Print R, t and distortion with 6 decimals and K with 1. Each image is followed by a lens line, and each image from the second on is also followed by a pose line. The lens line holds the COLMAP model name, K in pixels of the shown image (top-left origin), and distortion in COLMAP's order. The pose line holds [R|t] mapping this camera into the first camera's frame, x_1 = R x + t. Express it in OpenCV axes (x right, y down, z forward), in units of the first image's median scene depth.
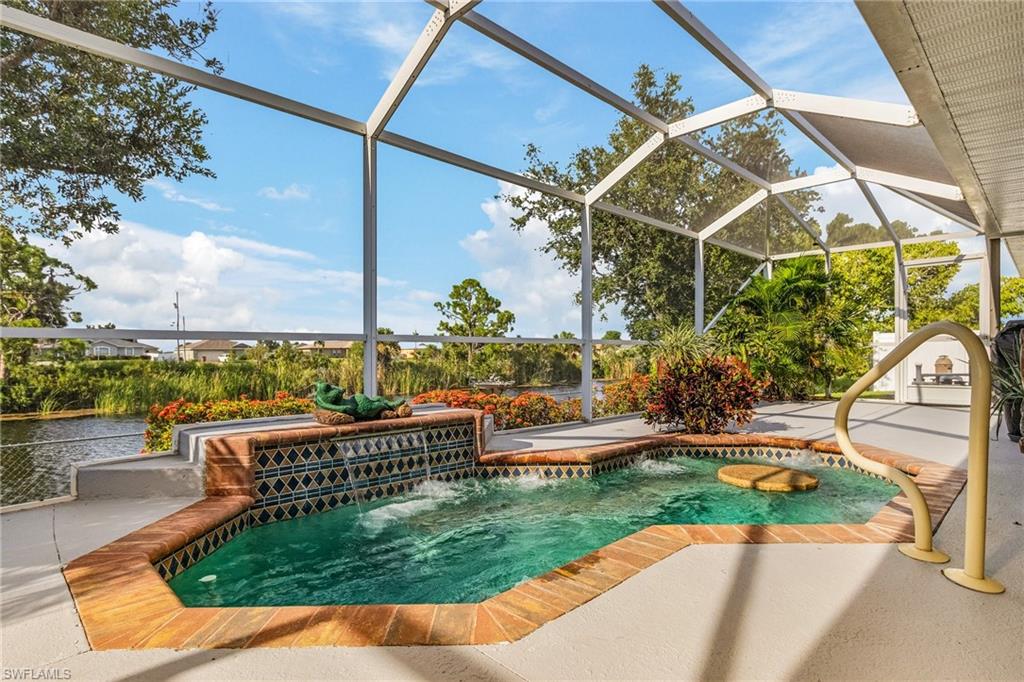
lens RADIAL K [[512.7, 0, 509.6], [0, 512.7, 358.4], [0, 0, 1]] dist [0.014678, -0.000155]
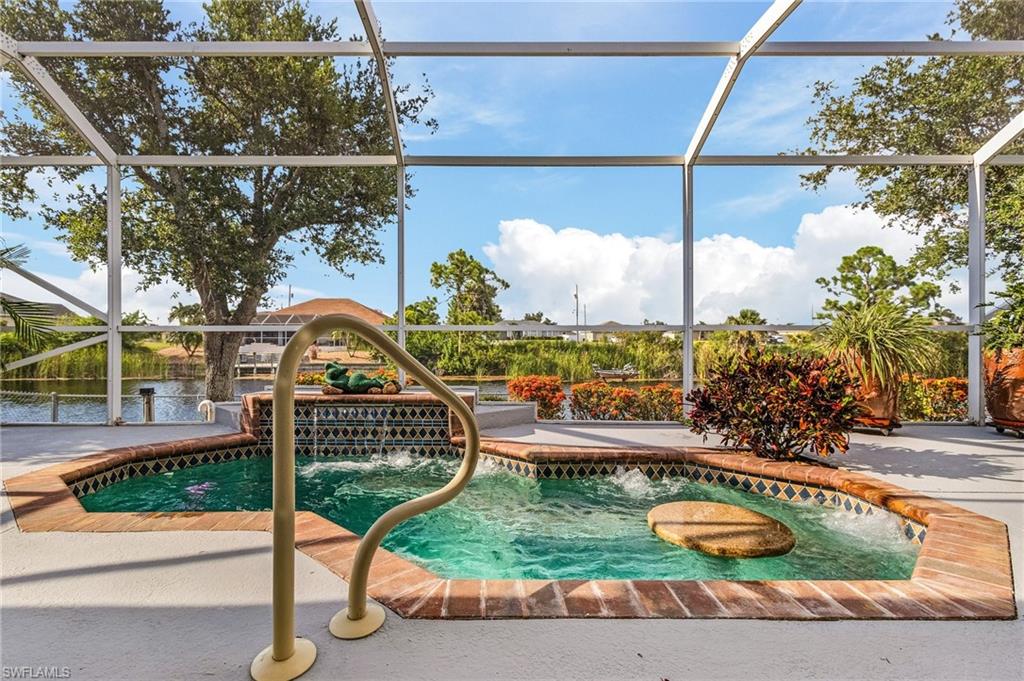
lens RADIAL K [[500.2, 0, 512.0], [0, 500.2, 340.5], [0, 0, 1]] dist [-0.001505, -0.000781]
pose [[0.737329, 0.011984, -0.675428, 0.097875], [-0.011619, 0.999920, 0.005057, -0.002462], [0.675434, 0.004119, 0.737409, 0.040993]]
